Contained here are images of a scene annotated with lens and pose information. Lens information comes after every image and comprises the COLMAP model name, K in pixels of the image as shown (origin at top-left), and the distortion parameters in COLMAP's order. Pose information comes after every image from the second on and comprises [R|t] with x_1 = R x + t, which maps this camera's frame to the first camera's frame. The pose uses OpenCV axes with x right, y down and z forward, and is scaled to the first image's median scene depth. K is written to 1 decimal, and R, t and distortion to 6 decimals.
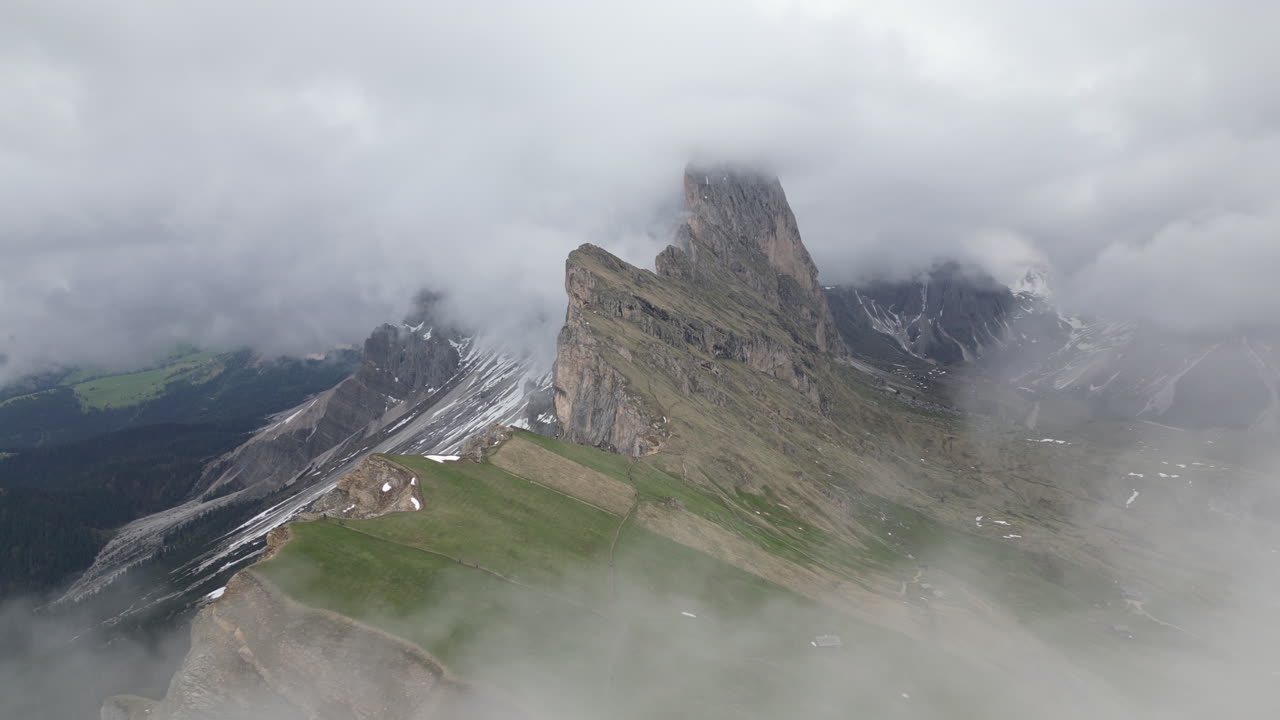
lens RADIAL K [[892.2, 0, 640.0], [0, 892.2, 360.0], [0, 0, 1]] dist [0.007219, 0.001418]
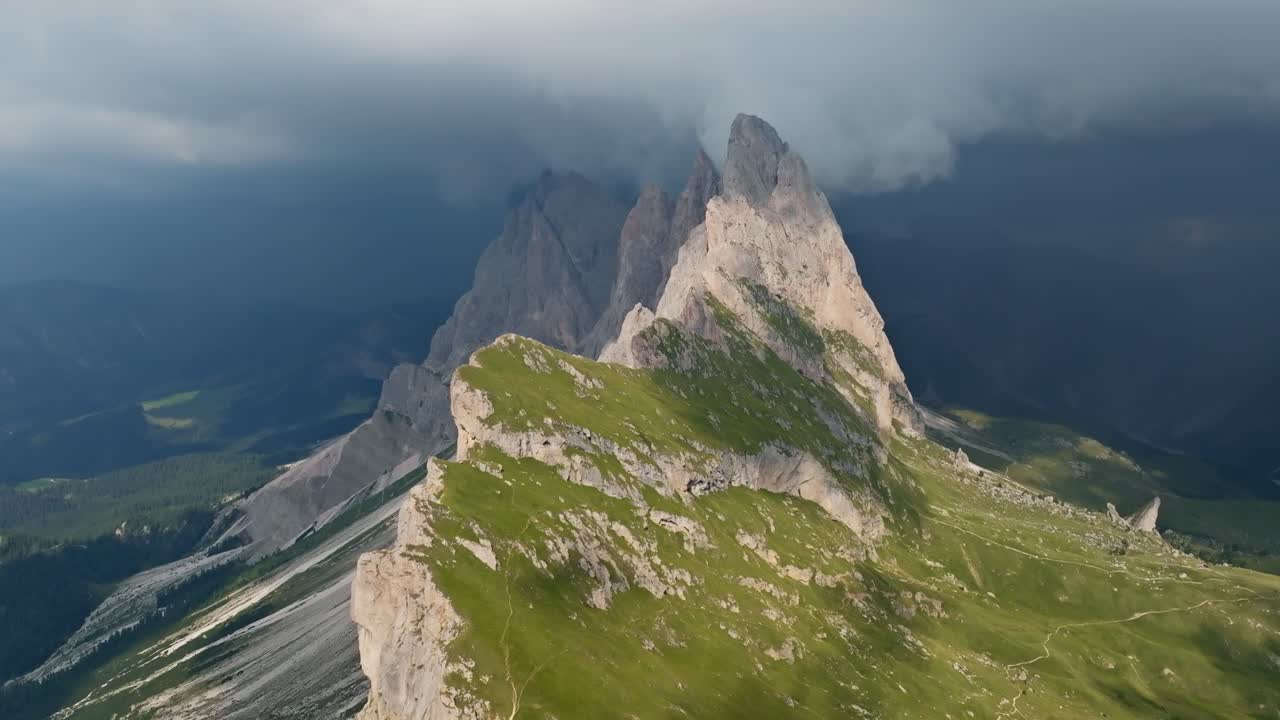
lens RADIAL K [[892.2, 0, 640.0], [0, 892.2, 360.0], [0, 0, 1]] dist [0.007219, 0.001418]
pose [[0.994290, 0.011323, -0.106110, 0.052847], [-0.011734, 0.999926, -0.003247, -0.048697], [0.106065, 0.004473, 0.994349, 0.139496]]
